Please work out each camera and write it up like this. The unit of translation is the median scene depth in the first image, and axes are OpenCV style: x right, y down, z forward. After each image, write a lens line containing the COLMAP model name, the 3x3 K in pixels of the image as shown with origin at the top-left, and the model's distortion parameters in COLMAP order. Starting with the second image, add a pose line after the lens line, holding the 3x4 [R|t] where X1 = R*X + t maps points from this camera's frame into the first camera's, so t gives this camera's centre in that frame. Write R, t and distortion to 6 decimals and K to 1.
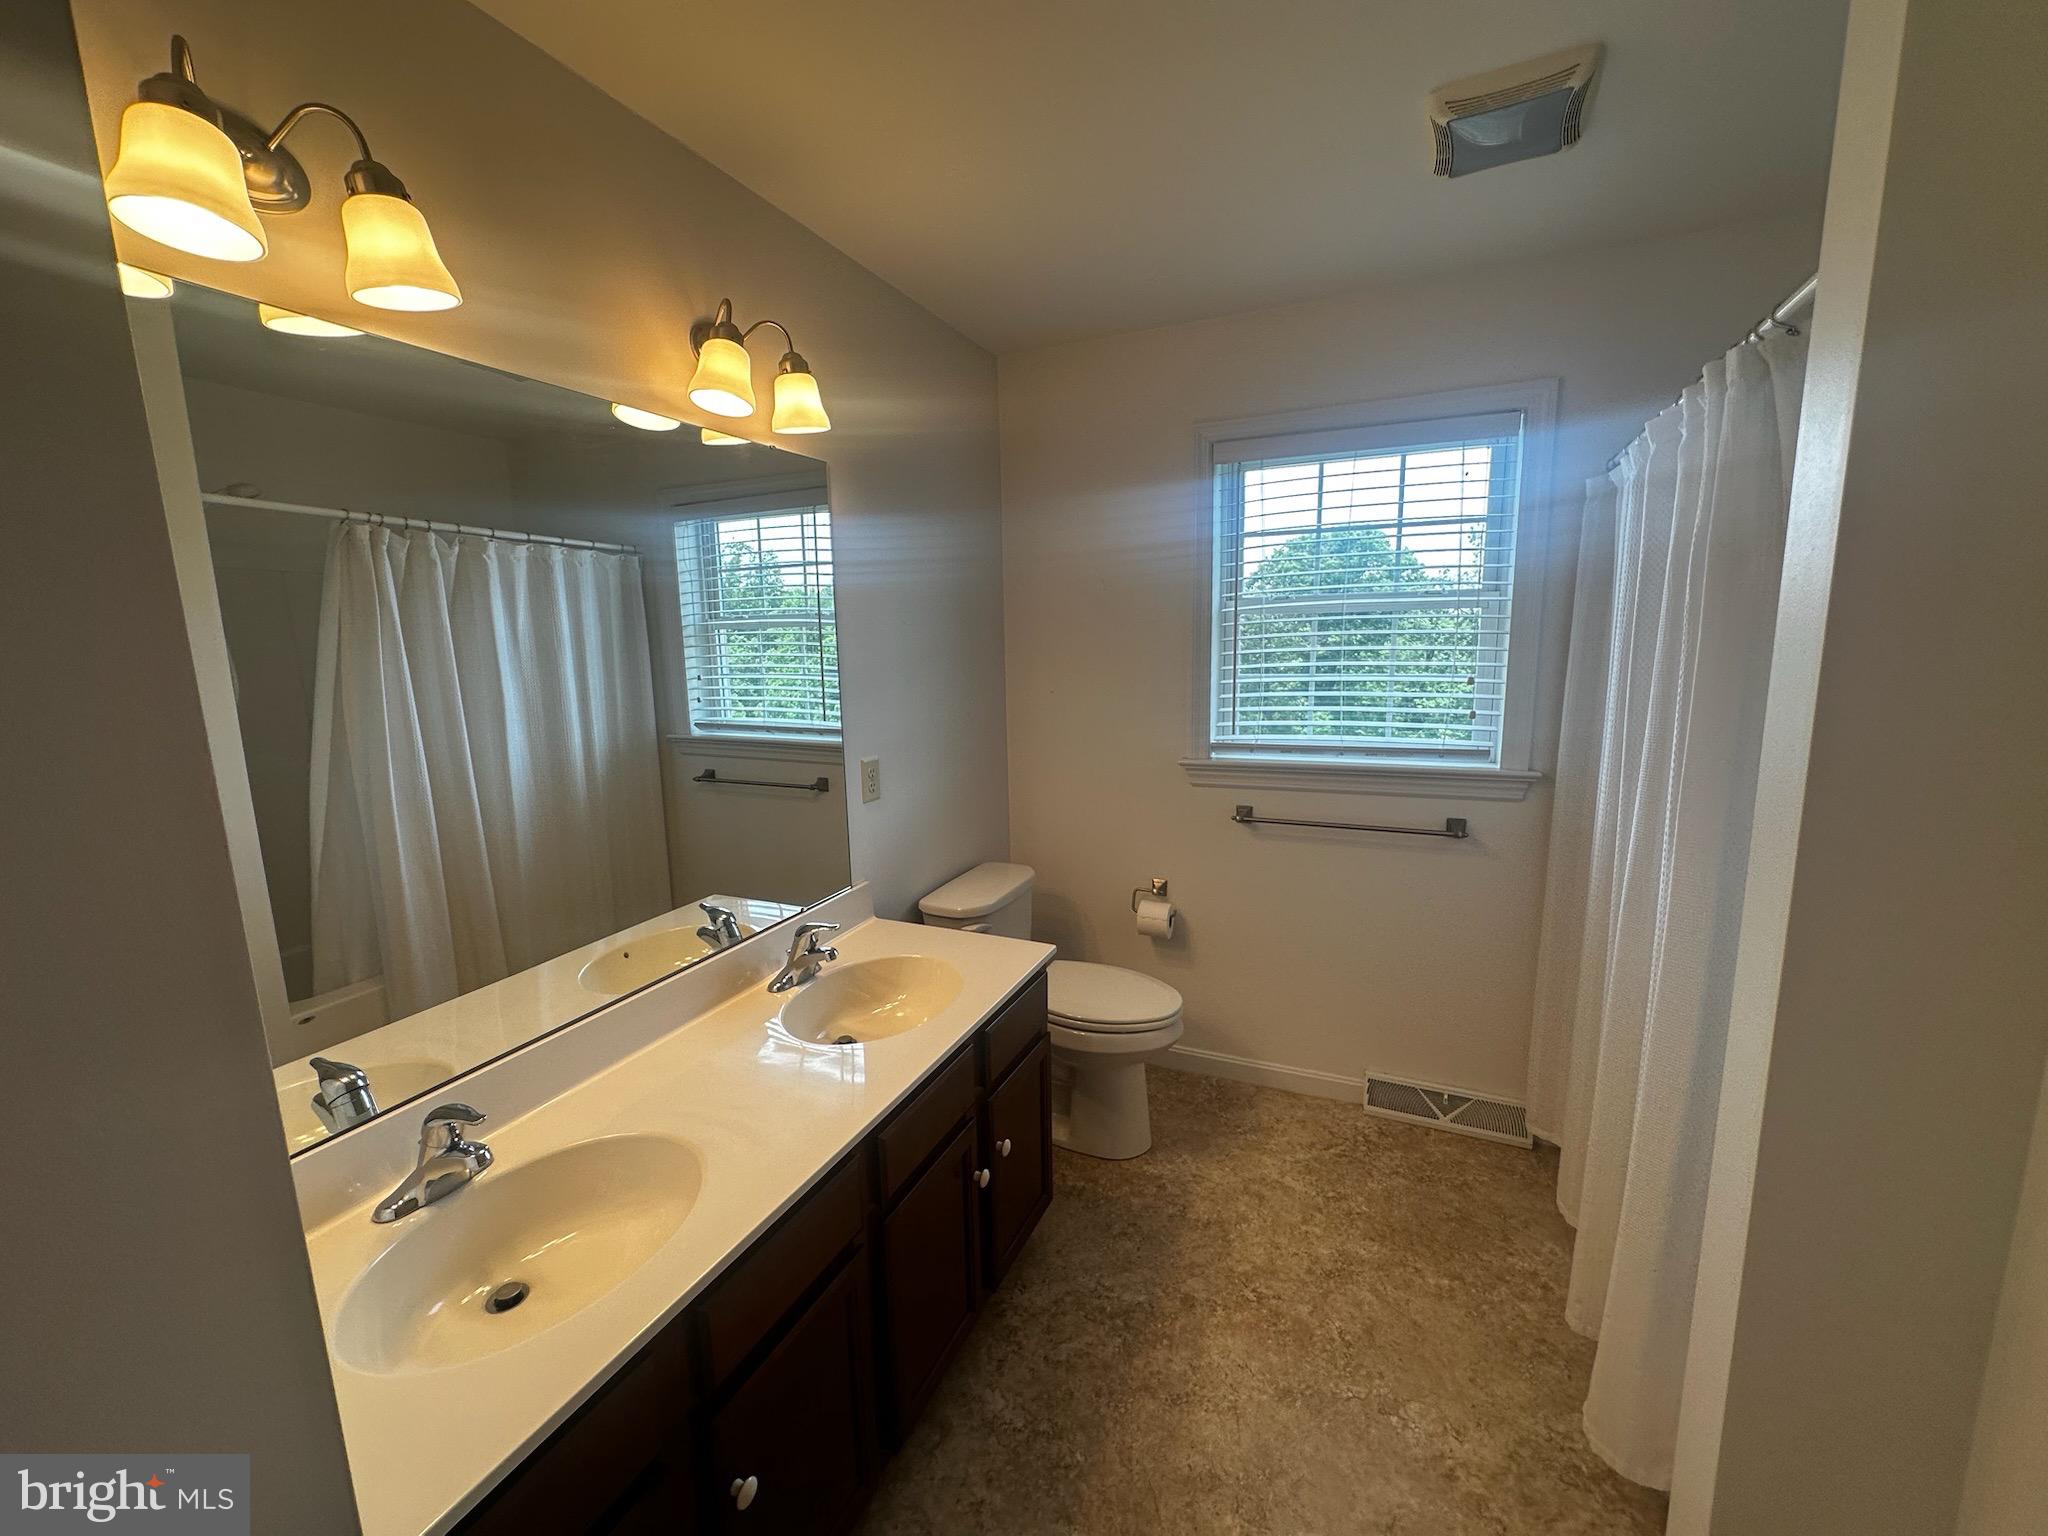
lens RADIAL K [[812.0, 0, 1024.0], [0, 812.0, 768.0], [0, 0, 1]] dist [-0.001692, -0.000098]
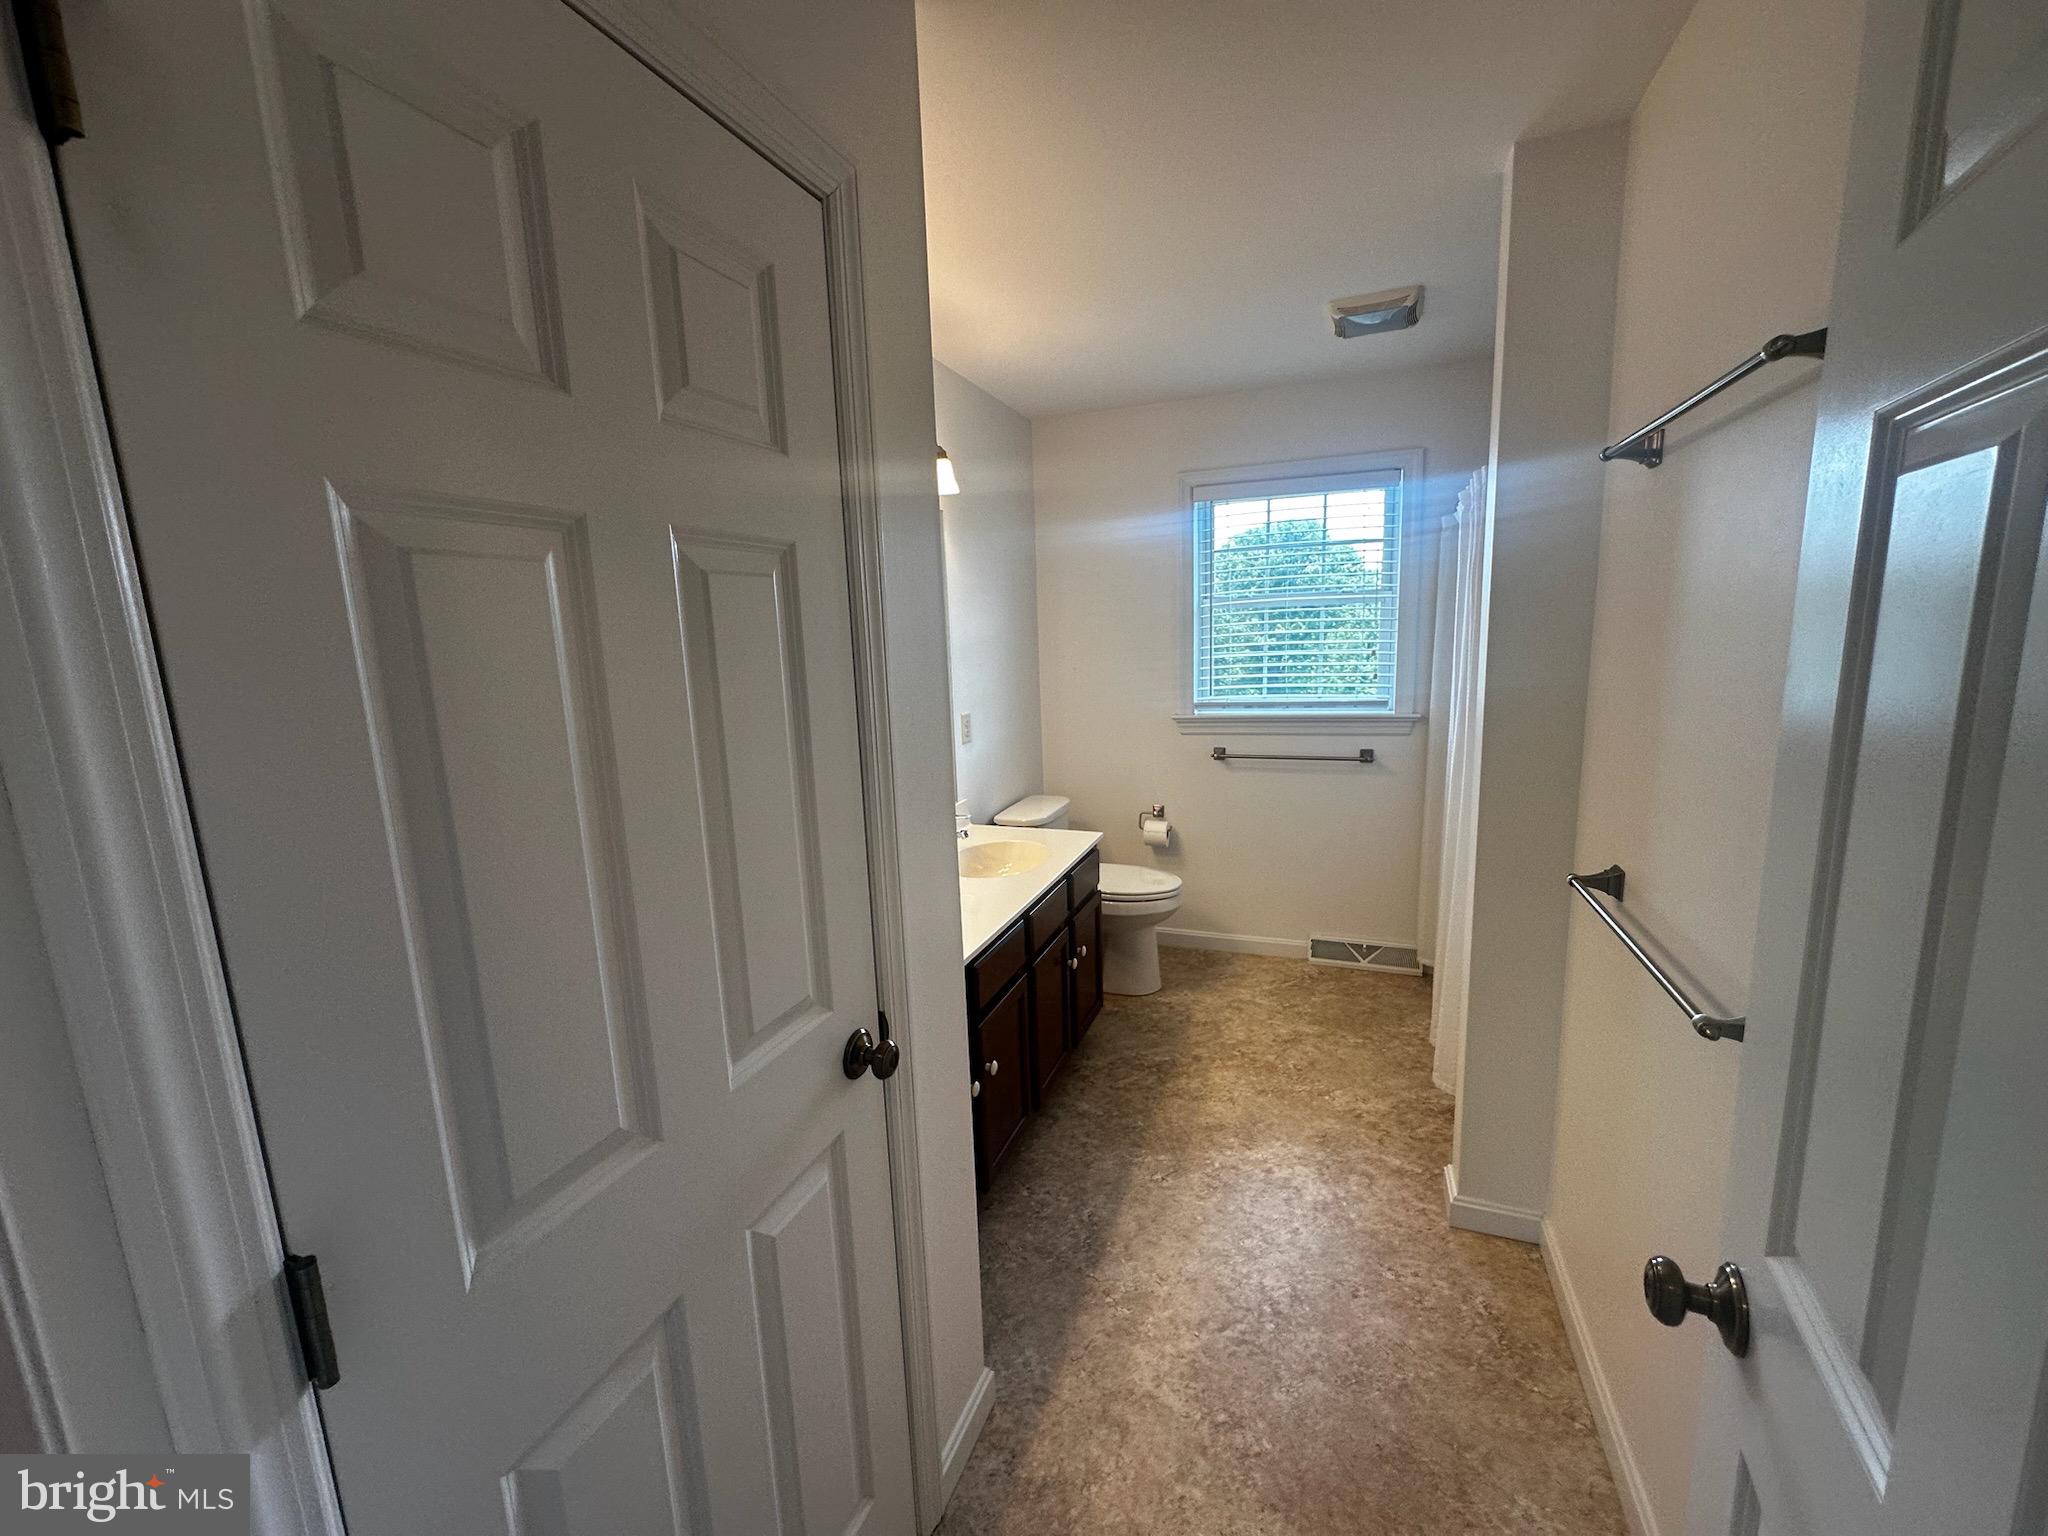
lens RADIAL K [[812.0, 0, 1024.0], [0, 812.0, 768.0], [0, 0, 1]] dist [-0.001692, -0.000098]
pose [[0.998134, -0.024496, 0.055941, -0.158032], [0.024119, 0.999682, 0.007400, 0.071678], [-0.056104, -0.006037, 0.998407, -0.411113]]
